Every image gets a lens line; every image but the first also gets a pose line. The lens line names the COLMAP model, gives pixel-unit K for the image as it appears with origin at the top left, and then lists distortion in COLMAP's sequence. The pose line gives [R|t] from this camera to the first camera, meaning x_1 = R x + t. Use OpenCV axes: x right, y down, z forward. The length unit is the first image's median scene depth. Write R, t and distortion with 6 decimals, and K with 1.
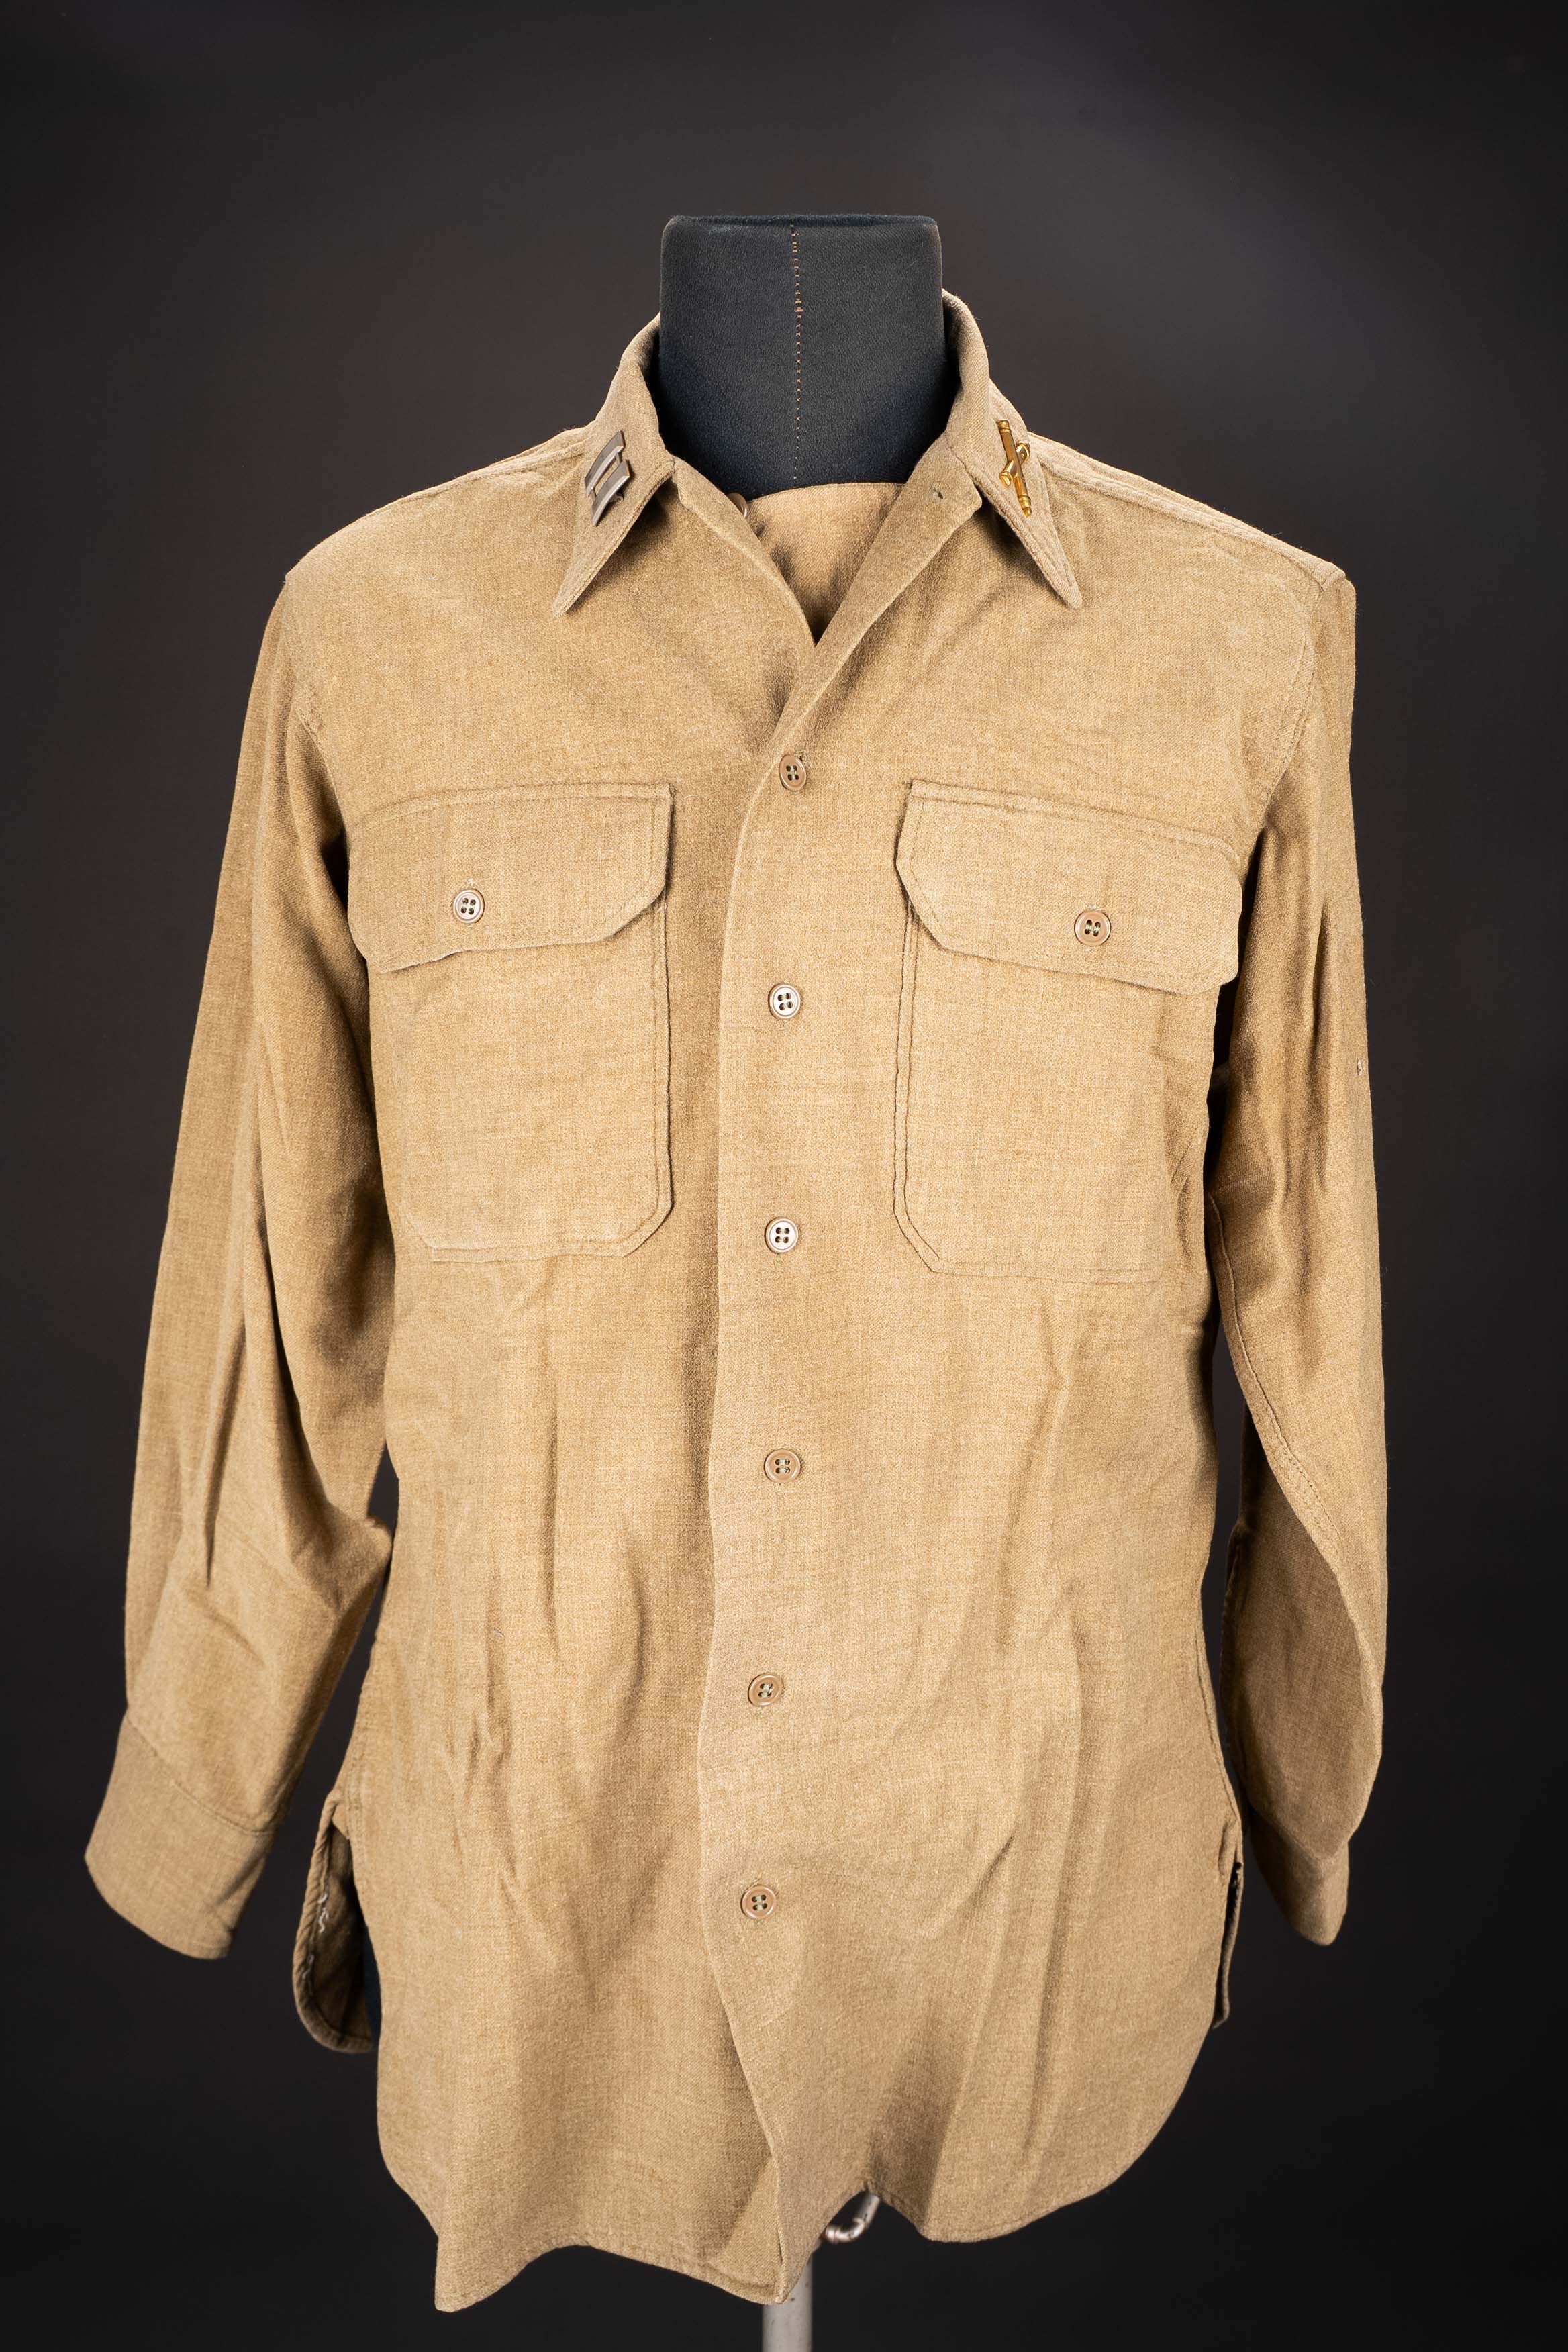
lens RADIAL K [[2505.5, 0, 780.5], [0, 2505.5, 1191.3], [0, 0, 1]] dist [0.017630, 0.000000]
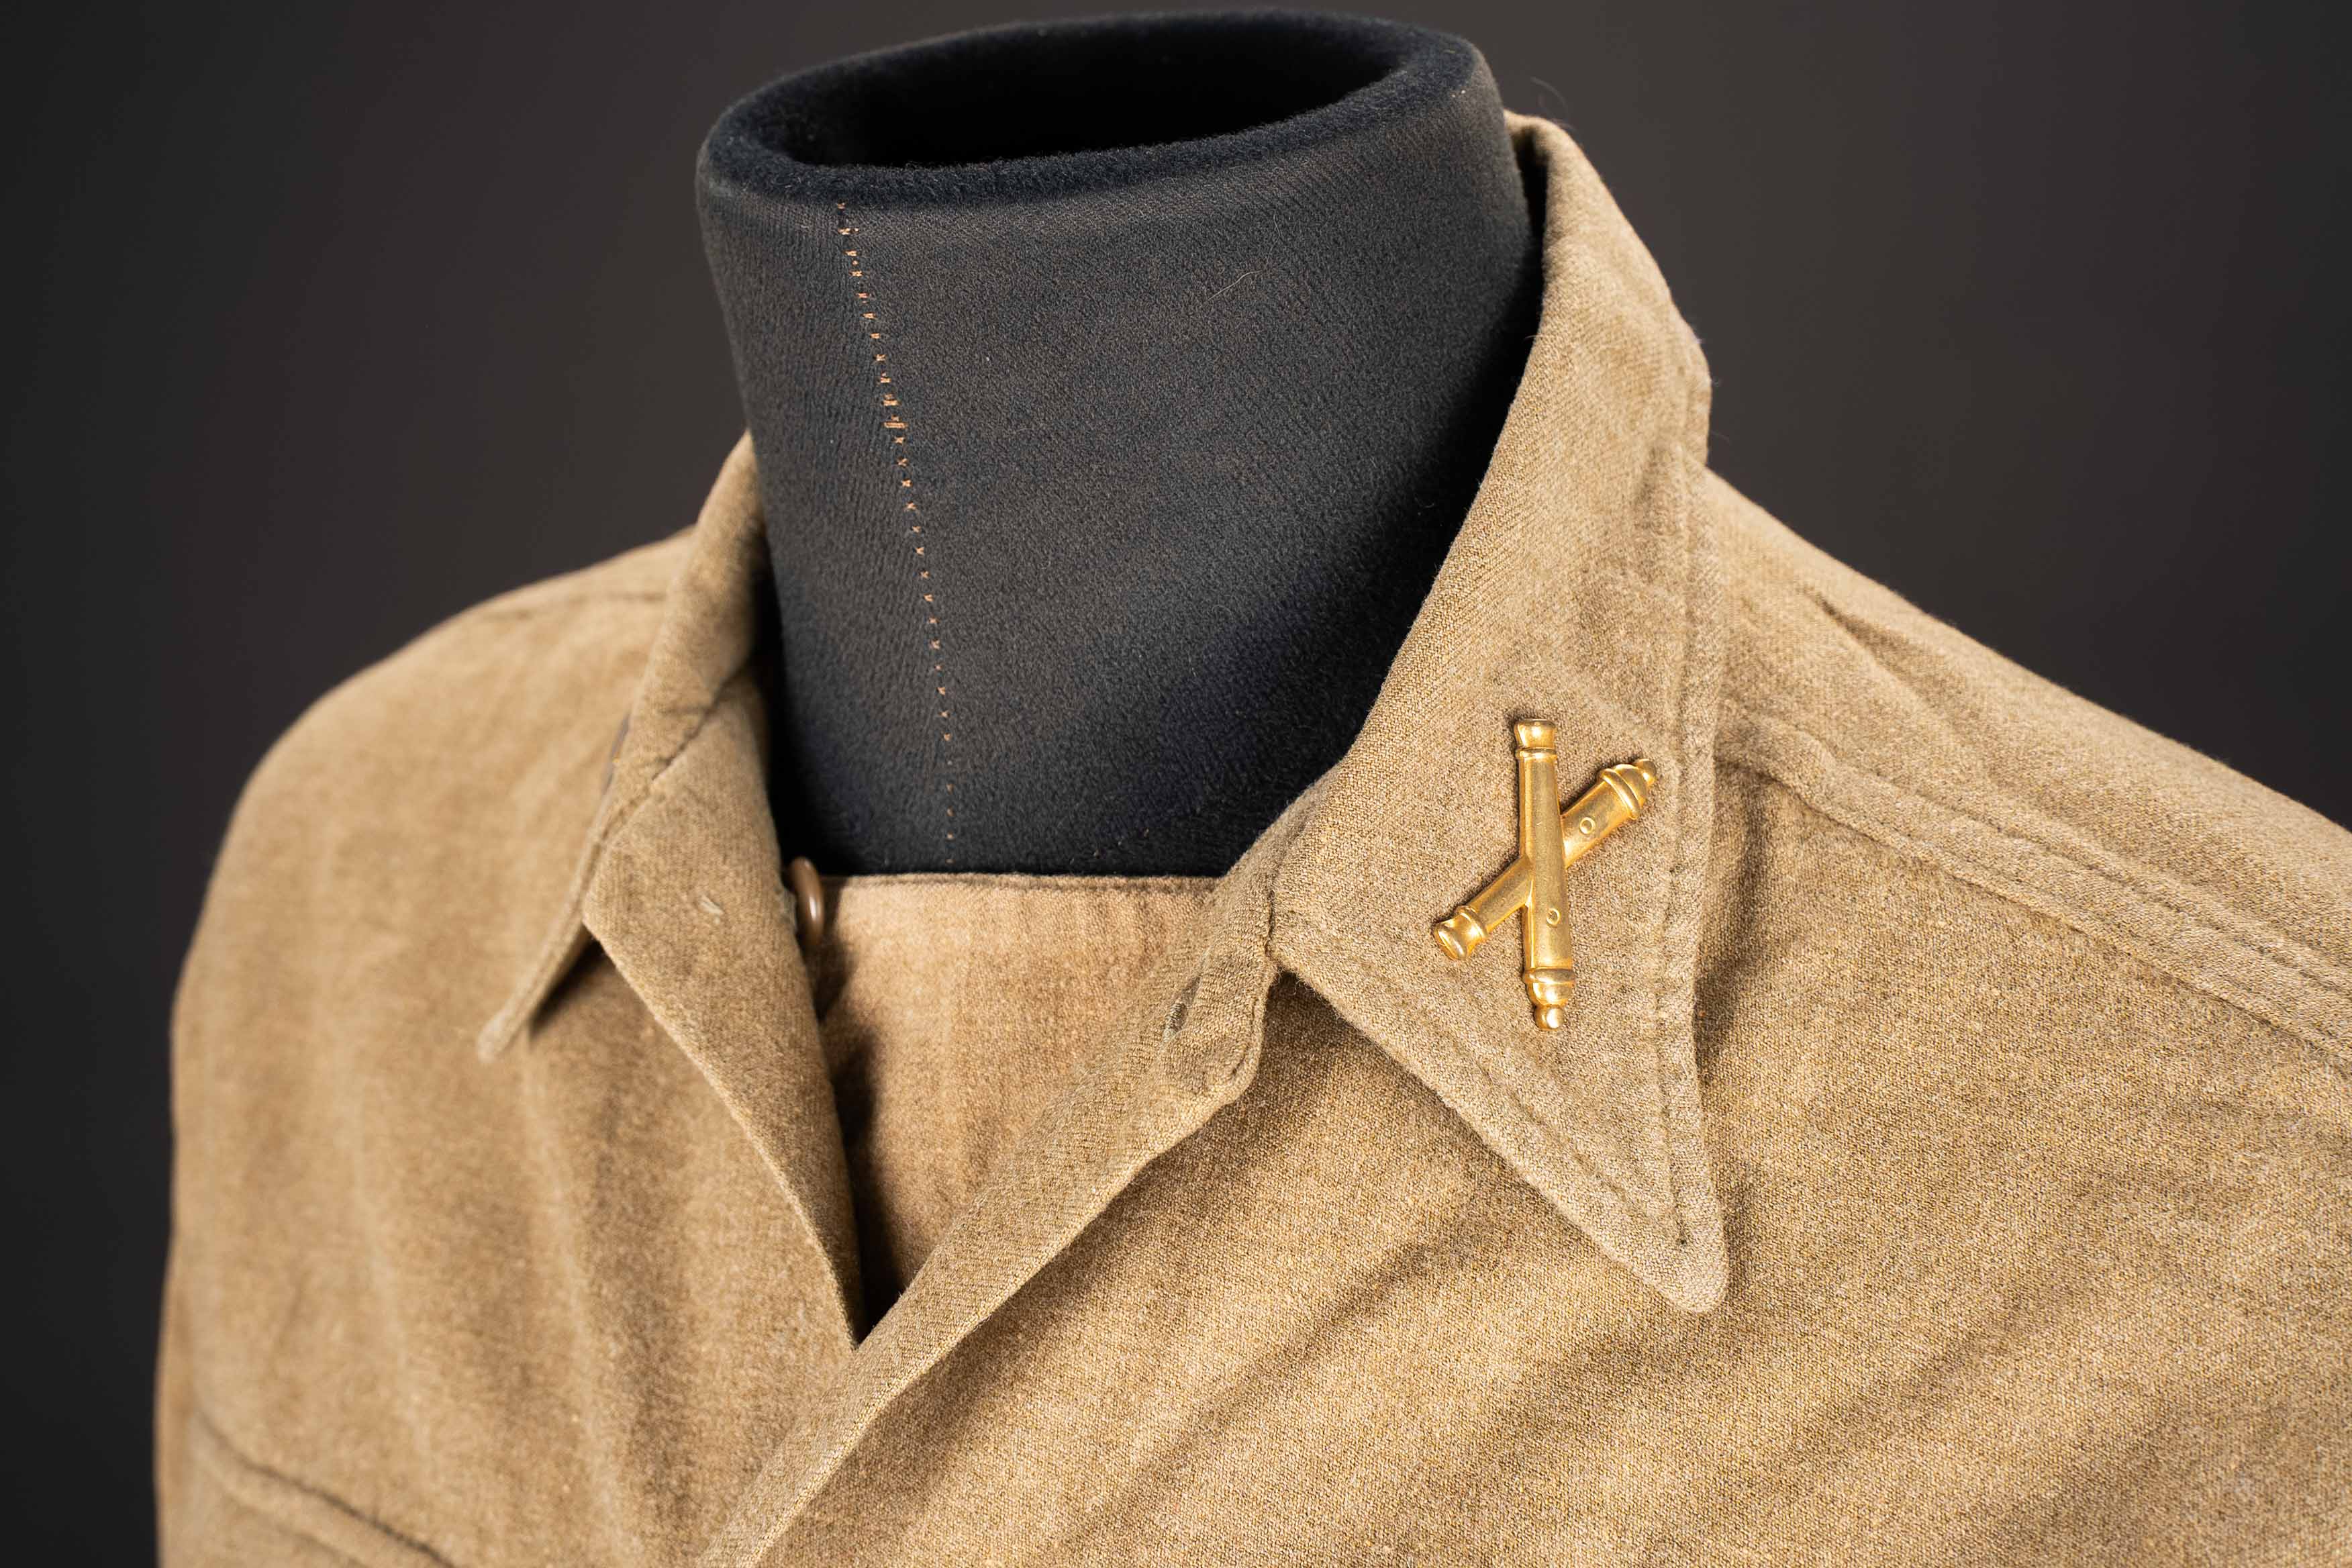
lens RADIAL K [[3516.7, 0, 1164.5], [0, 3516.7, 780.7], [0, 0, 1]] dist [0.260631, 0.000000]
pose [[0.852543, 0.128258, -0.506676, 0.289278], [-0.089062, 0.990895, 0.100974, -0.346474], [0.515014, -0.040959, 0.856203, 0.580348]]
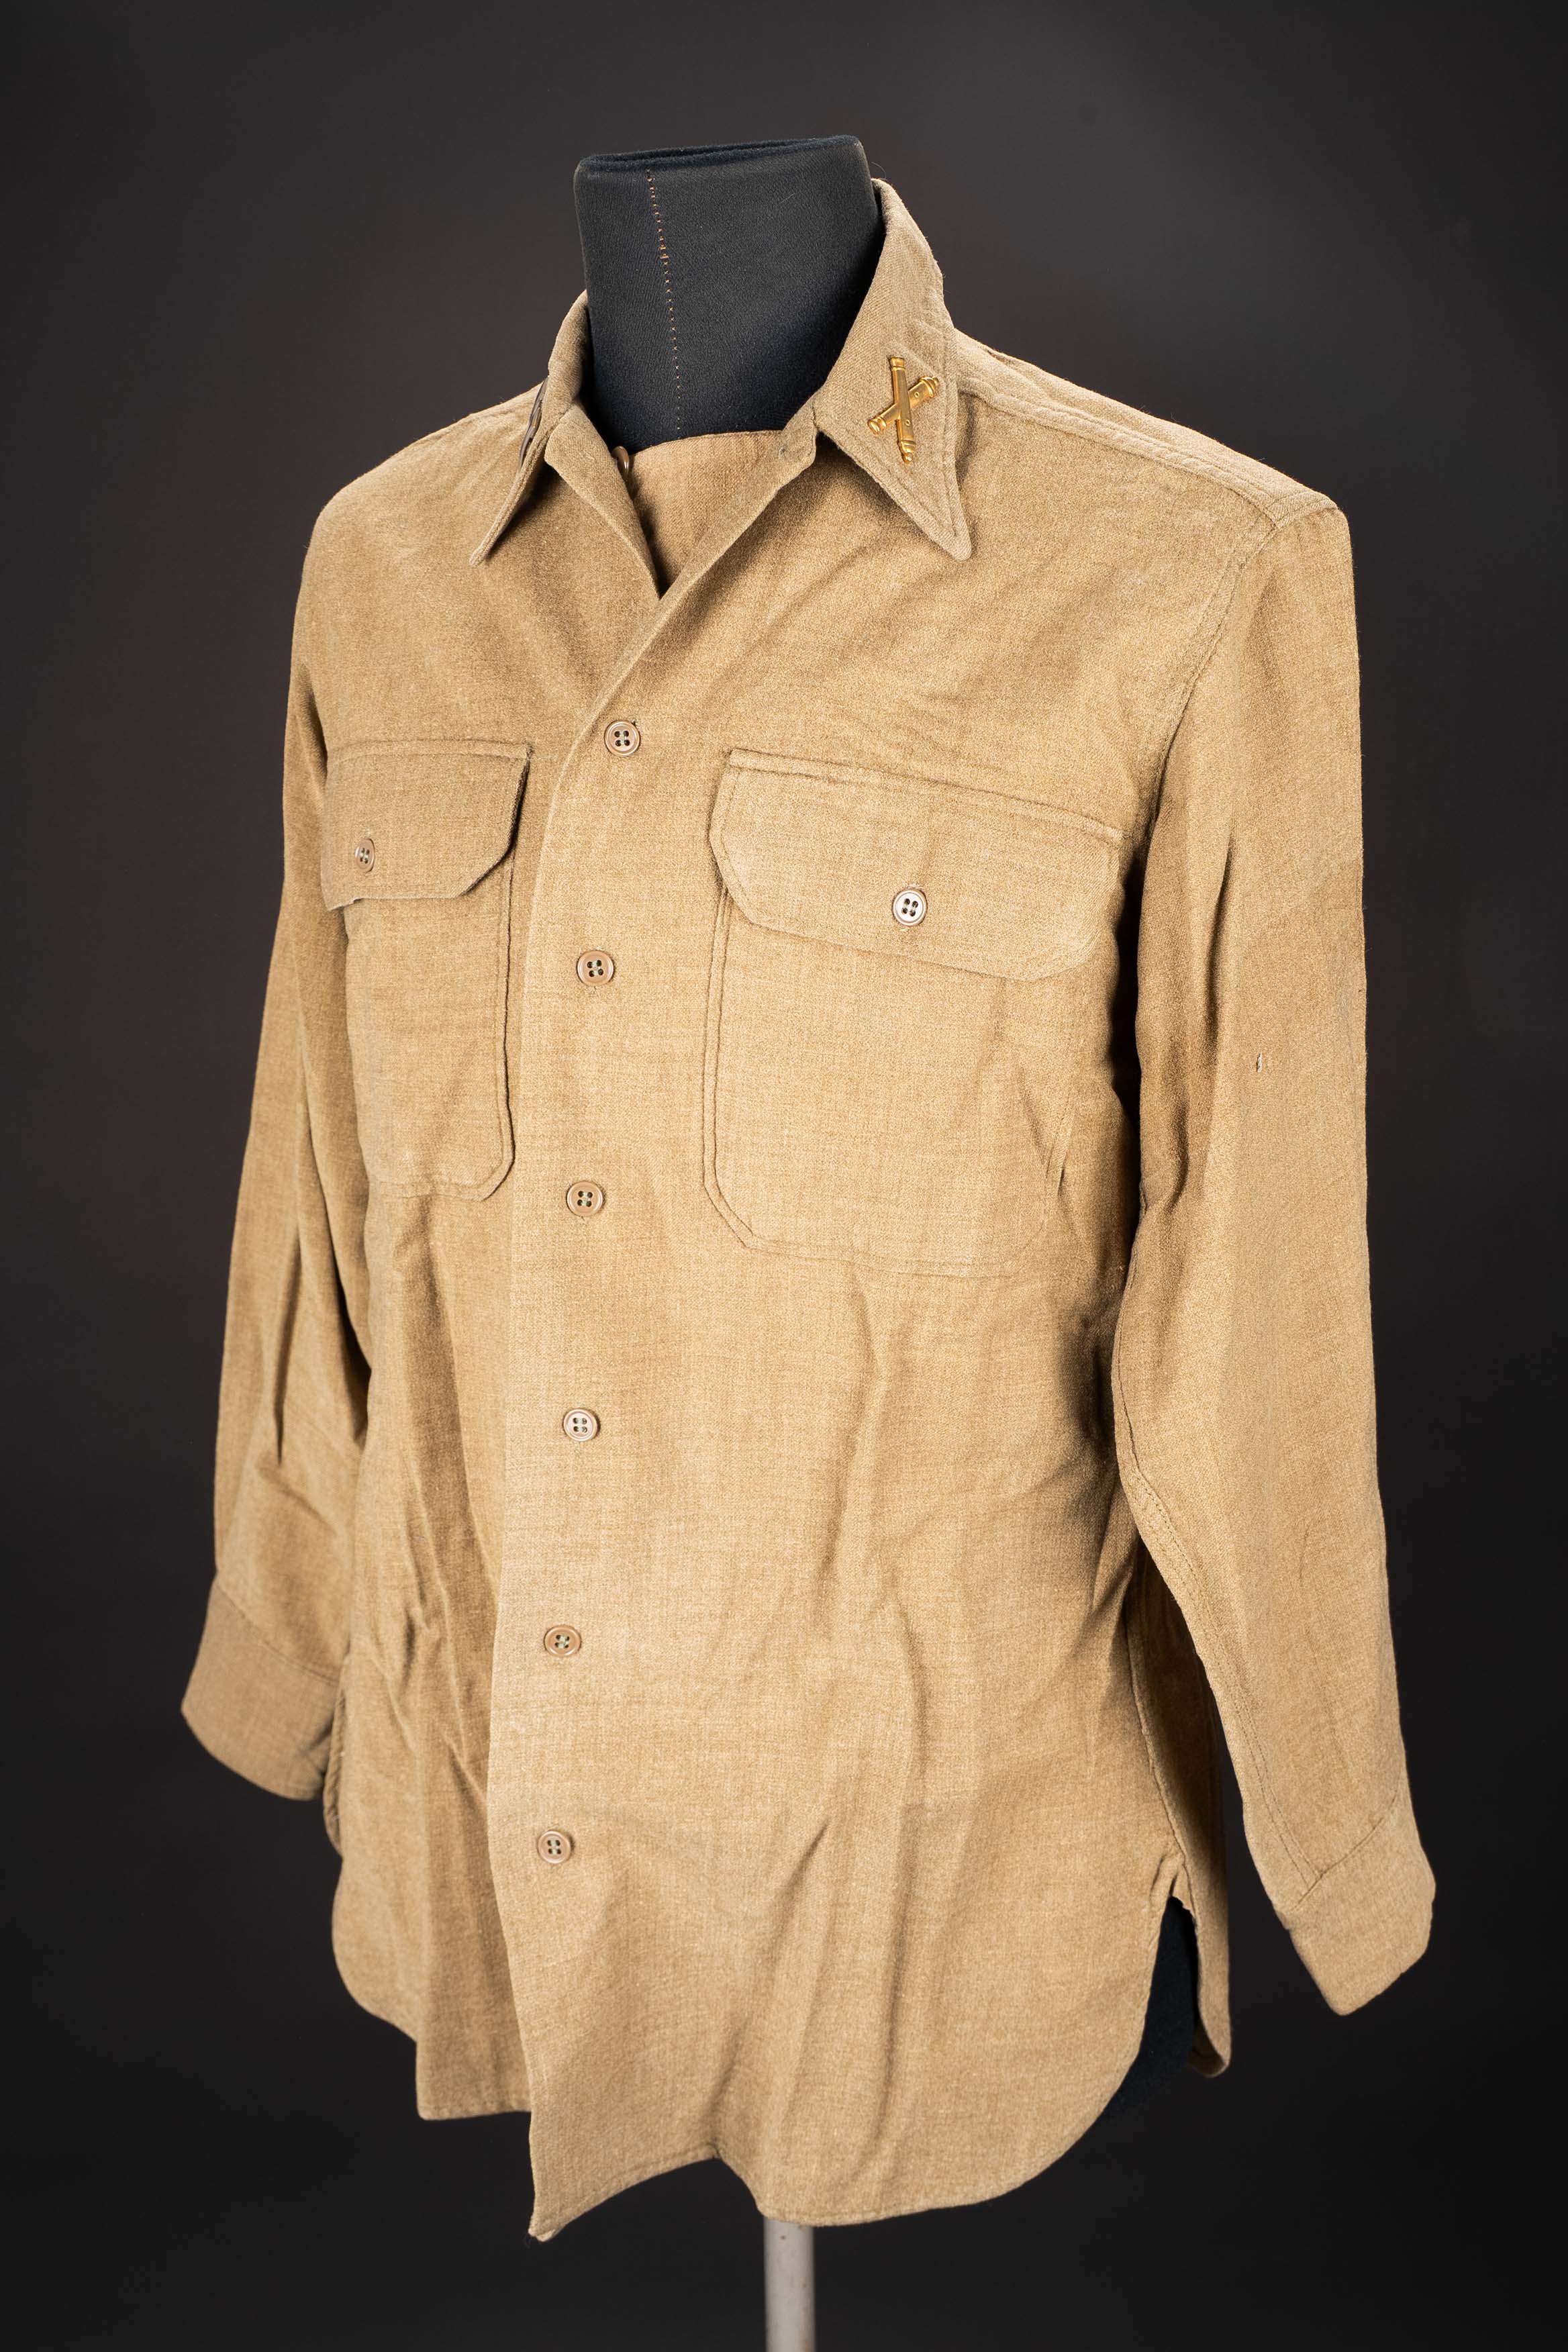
lens RADIAL K [[2750.4, 0, 785.1], [0, 2750.4, 1182.3], [0, 0, 1]] dist [0.071014, 0.000000]
pose [[0.923112, 0.082917, -0.375485, 0.473553], [-0.059277, 0.995488, 0.074100, -0.073833], [0.379935, -0.046145, 0.923861, 0.005891]]
